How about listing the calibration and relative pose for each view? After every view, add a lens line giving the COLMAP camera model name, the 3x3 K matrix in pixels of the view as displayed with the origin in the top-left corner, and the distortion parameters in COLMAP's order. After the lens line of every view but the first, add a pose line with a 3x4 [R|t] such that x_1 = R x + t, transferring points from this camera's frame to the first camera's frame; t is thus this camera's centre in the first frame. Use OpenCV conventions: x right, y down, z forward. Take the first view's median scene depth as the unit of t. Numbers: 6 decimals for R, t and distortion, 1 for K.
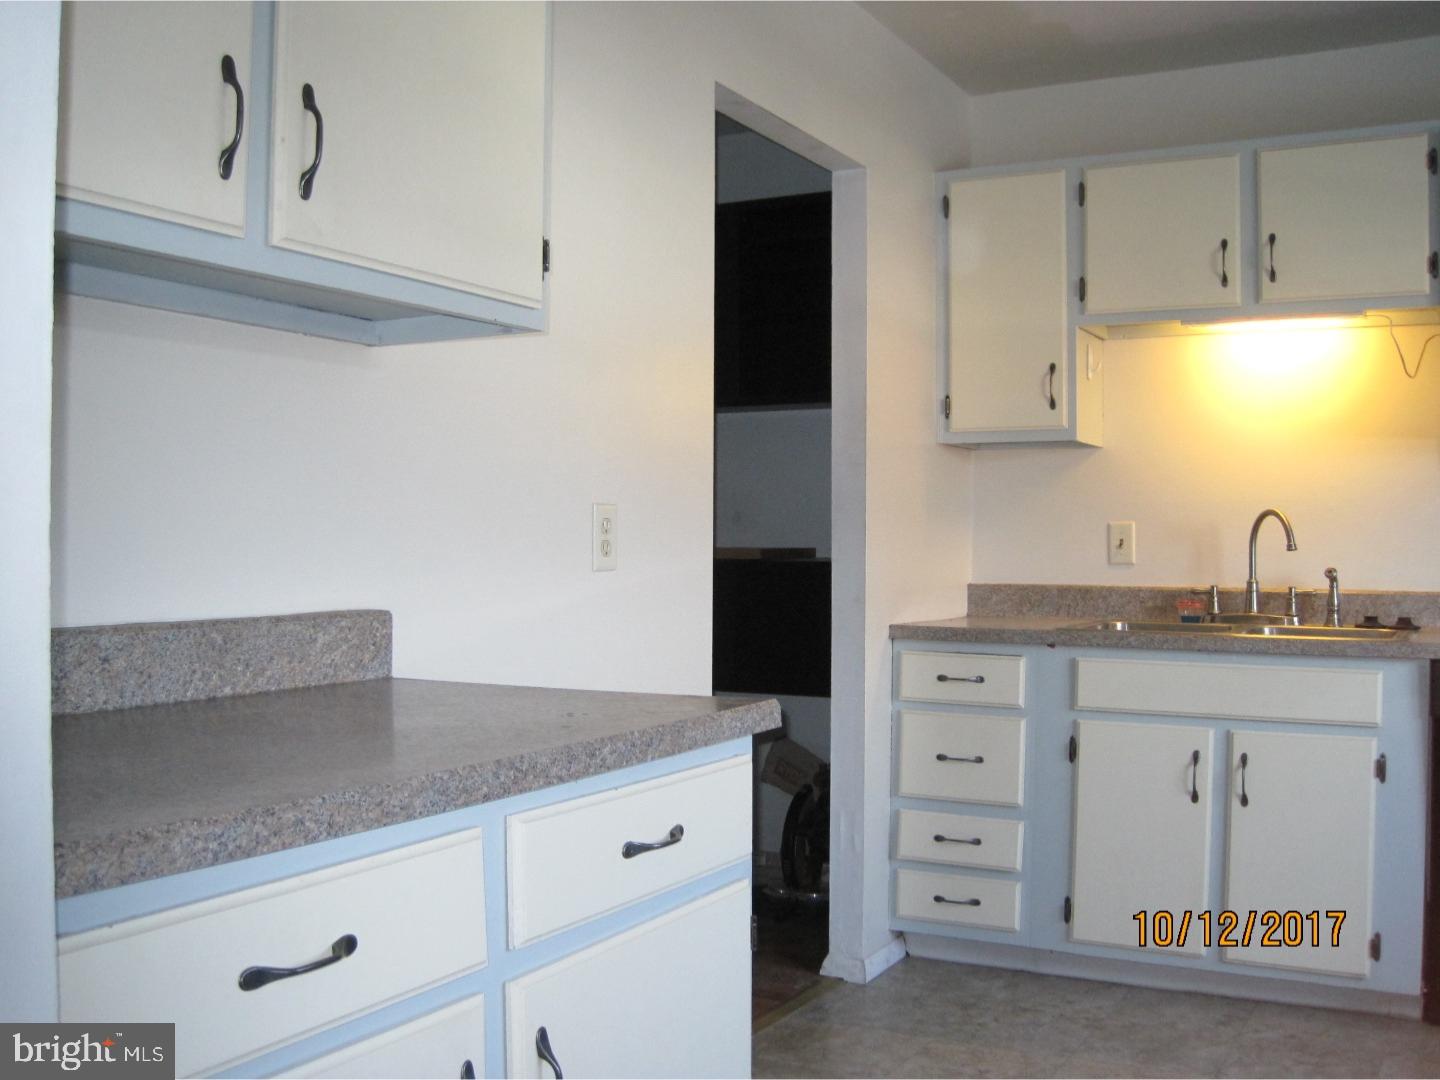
lens RADIAL K [[1489.1, 0, 720.0], [0, 1489.1, 540.0], [0, 0, 1]] dist [-0.173774, 0.131208]
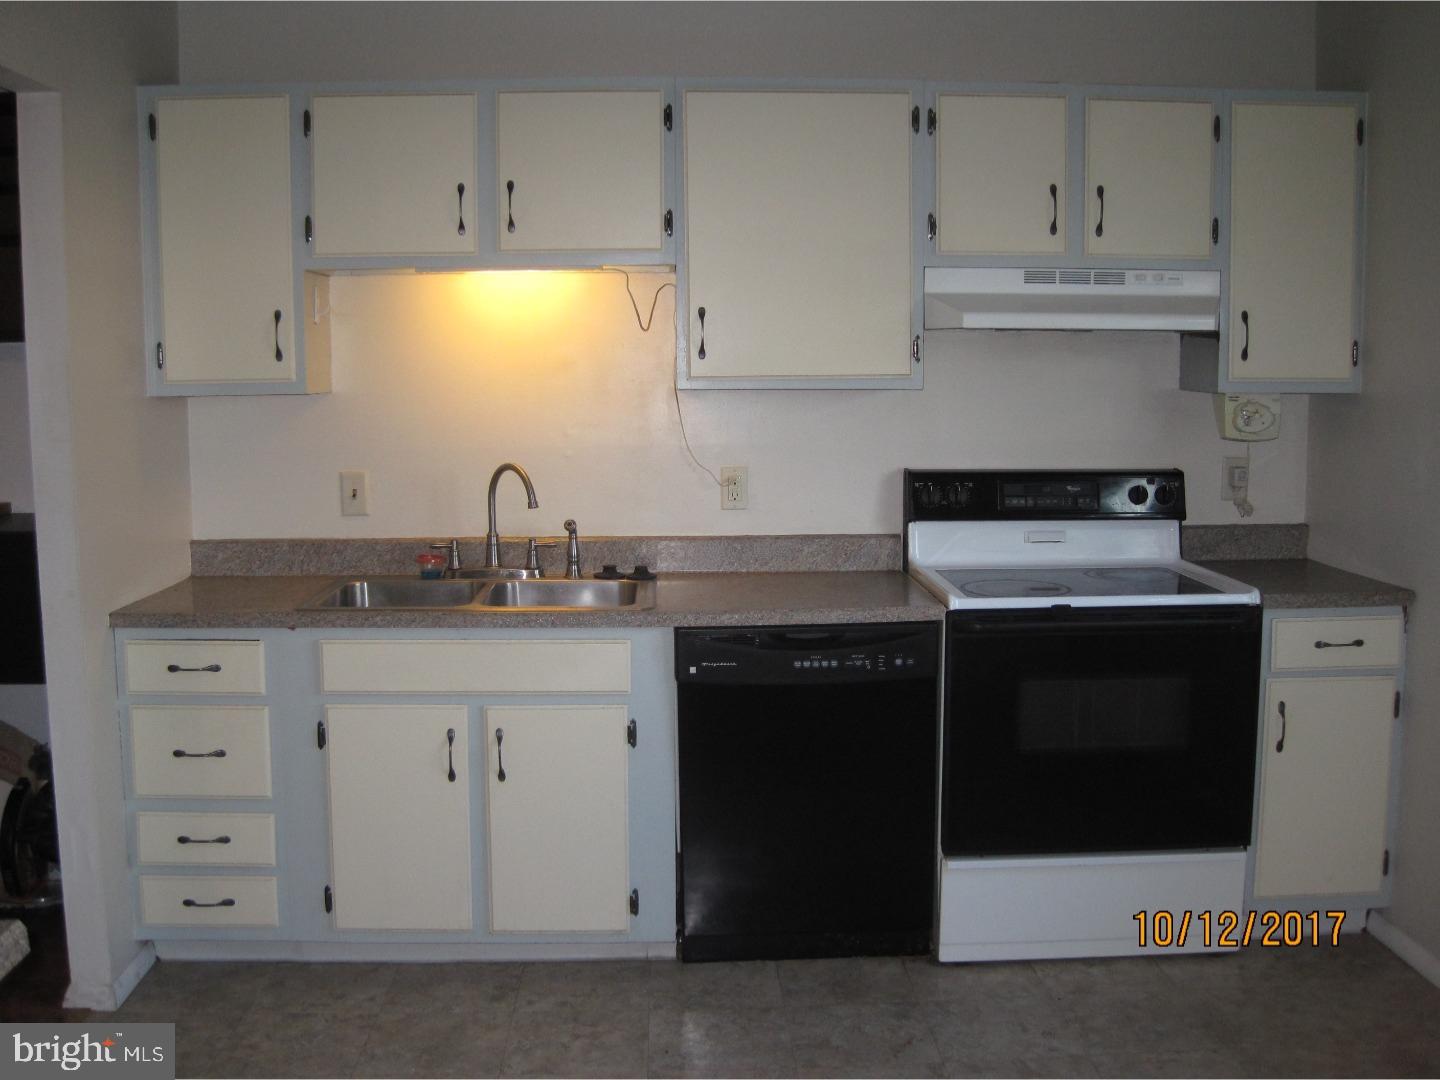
lens RADIAL K [[1489.1, 0, 720.0], [0, 1489.1, 540.0], [0, 0, 1]] dist [-0.173774, 0.131208]
pose [[0.861066, -0.071538, 0.503436, -0.005492], [0.009402, 0.992125, 0.124900, -0.095873], [-0.508407, -0.102814, 0.854957, 0.073494]]
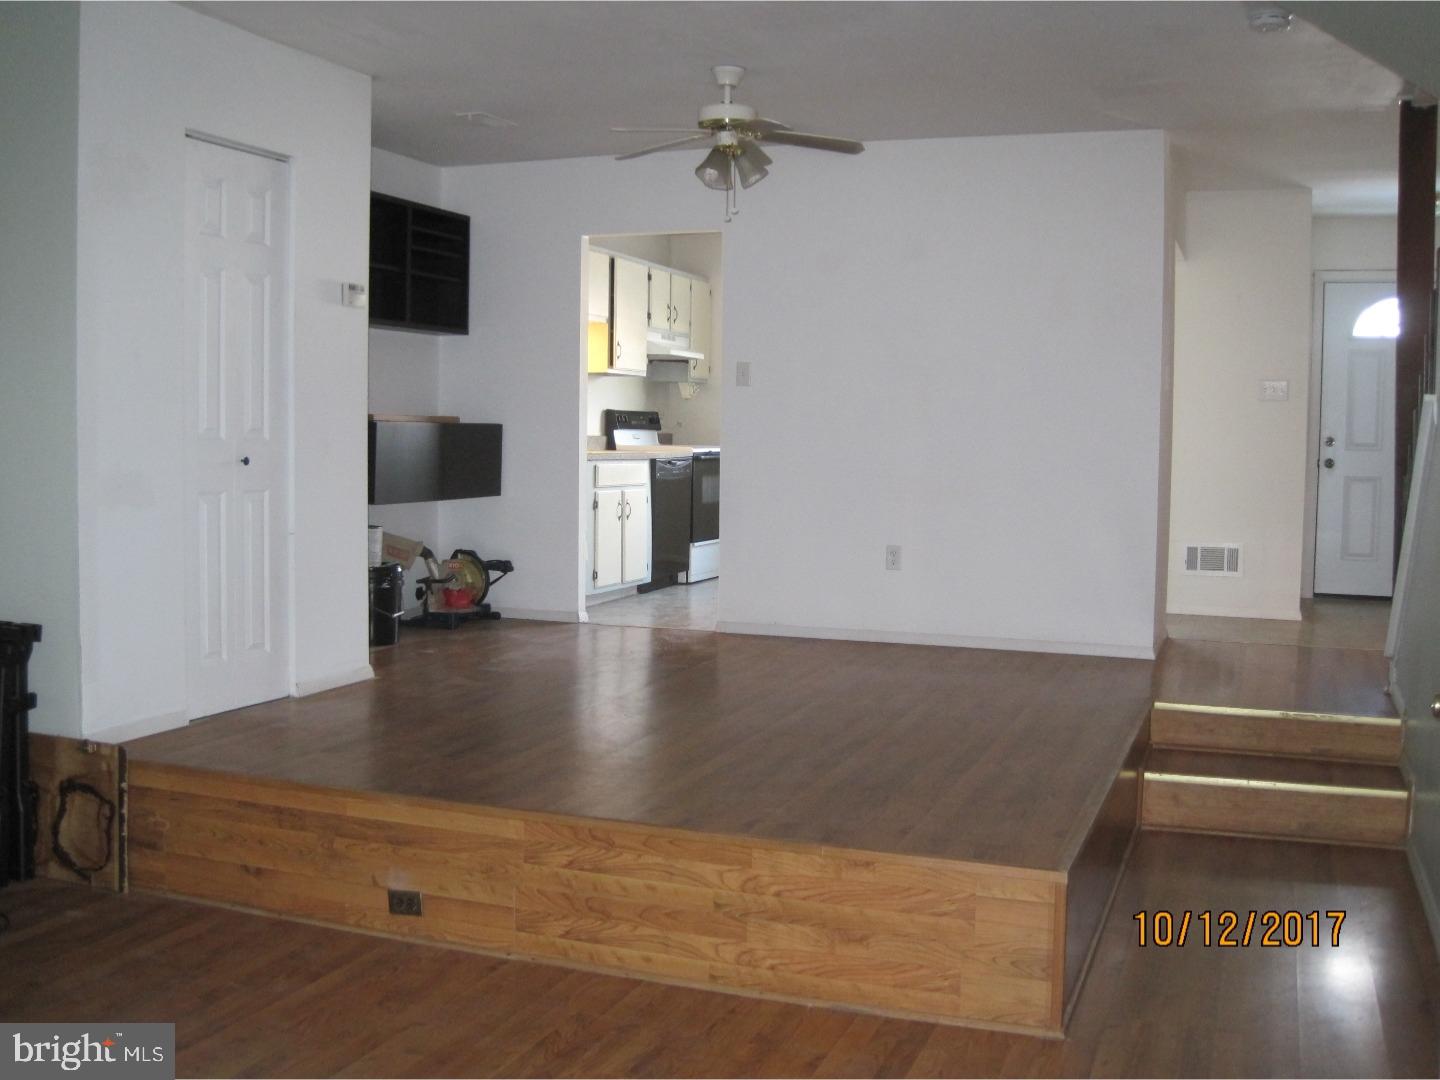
lens RADIAL K [[1489.1, 0, 720.0], [0, 1489.1, 540.0], [0, 0, 1]] dist [-0.173774, 0.131208]
pose [[-0.142239, -0.079317, 0.986649, -2.050183], [-0.014505, 0.996844, 0.078046, 0.012118], [-0.989726, -0.003210, -0.142940, 1.114273]]
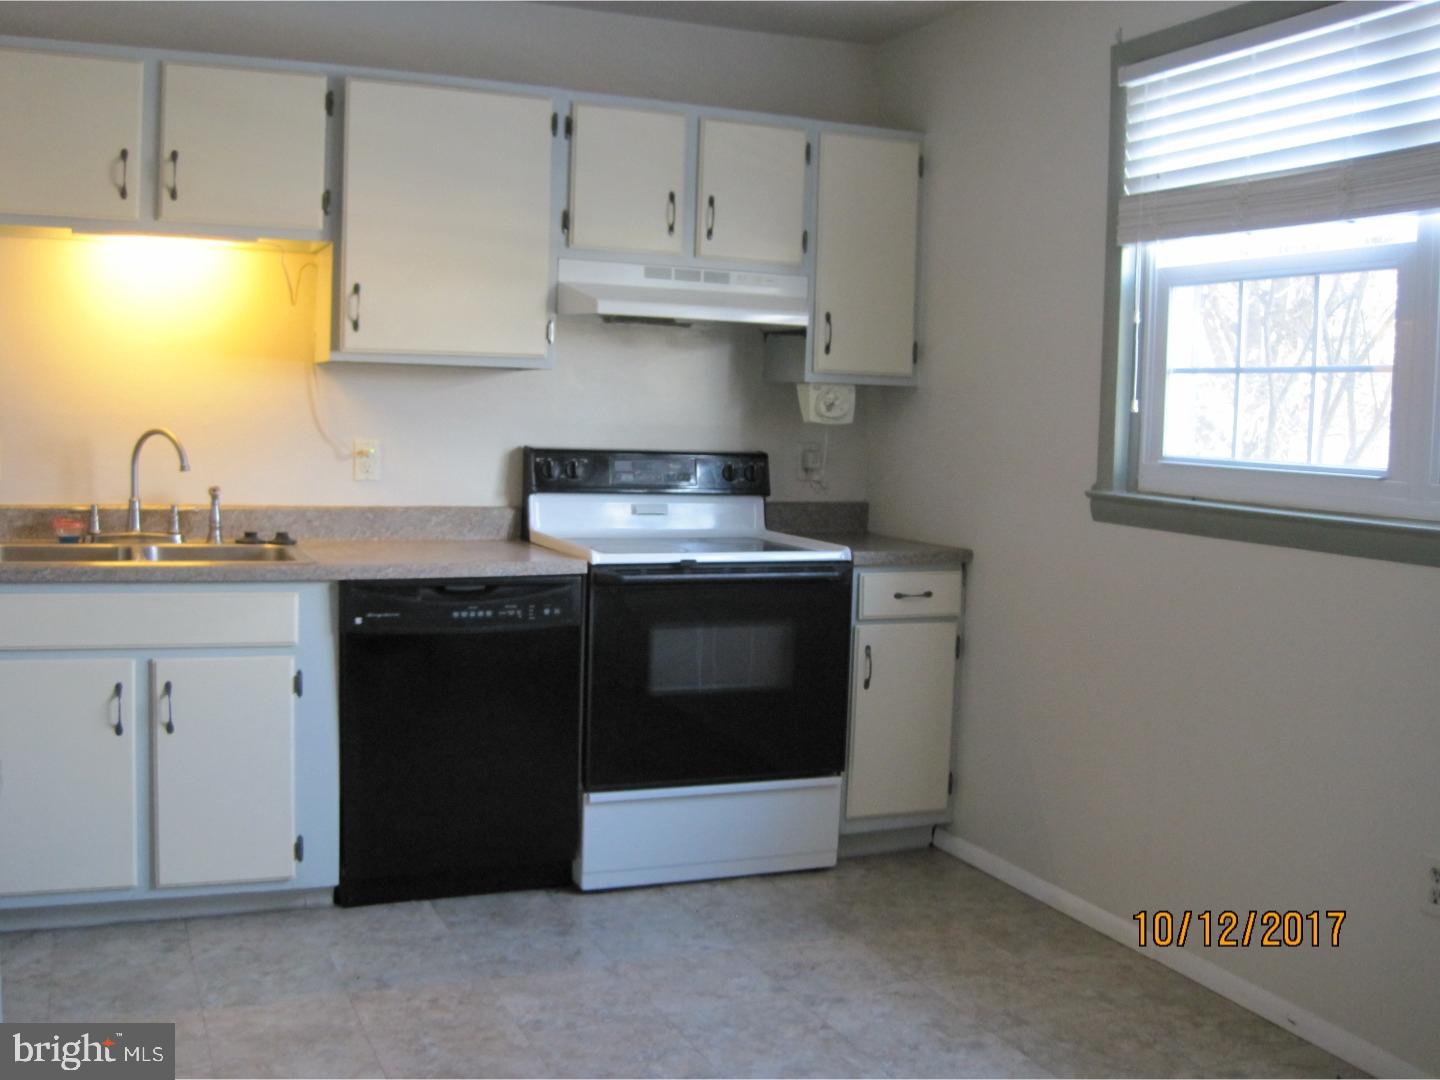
lens RADIAL K [[1489.1, 0, 720.0], [0, 1489.1, 540.0], [0, 0, 1]] dist [-0.173774, 0.131208]
pose [[0.622018, -0.054394, 0.781111, -0.164877], [-0.030143, 0.995181, 0.093305, -0.050591], [-0.782422, -0.081582, 0.617381, 0.085920]]
